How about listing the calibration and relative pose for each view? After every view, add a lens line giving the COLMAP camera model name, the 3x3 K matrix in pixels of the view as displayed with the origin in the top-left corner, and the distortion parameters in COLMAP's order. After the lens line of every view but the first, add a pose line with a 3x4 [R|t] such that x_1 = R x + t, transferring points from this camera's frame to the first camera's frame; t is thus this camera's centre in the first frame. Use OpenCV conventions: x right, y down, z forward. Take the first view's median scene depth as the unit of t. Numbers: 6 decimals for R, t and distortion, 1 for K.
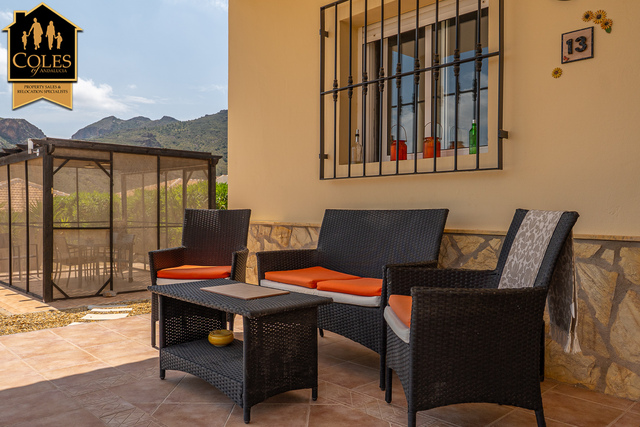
lens RADIAL K [[539.3, 0, 319.9], [0, 539.3, 209.9], [0, 0, 1]] dist [0.008549, 0.017162]
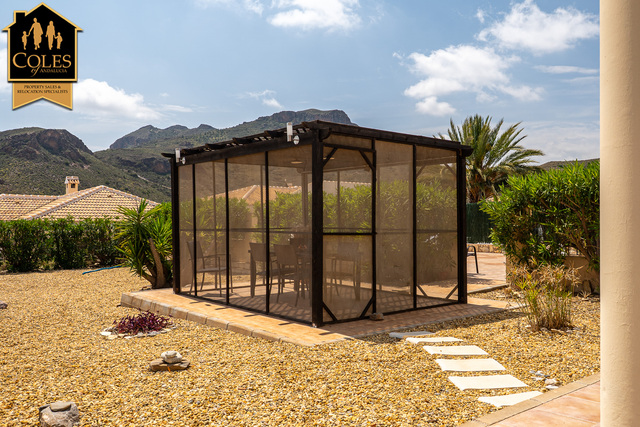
lens RADIAL K [[554.1, 0, 320.0], [0, 554.1, 213.5], [0, 0, 1]] dist [0.063221, -0.006380]
pose [[0.998056, -0.009679, -0.061565, -0.415900], [0.009073, 0.999908, -0.010116, 0.011159], [0.061658, 0.009538, 0.998052, 0.170637]]
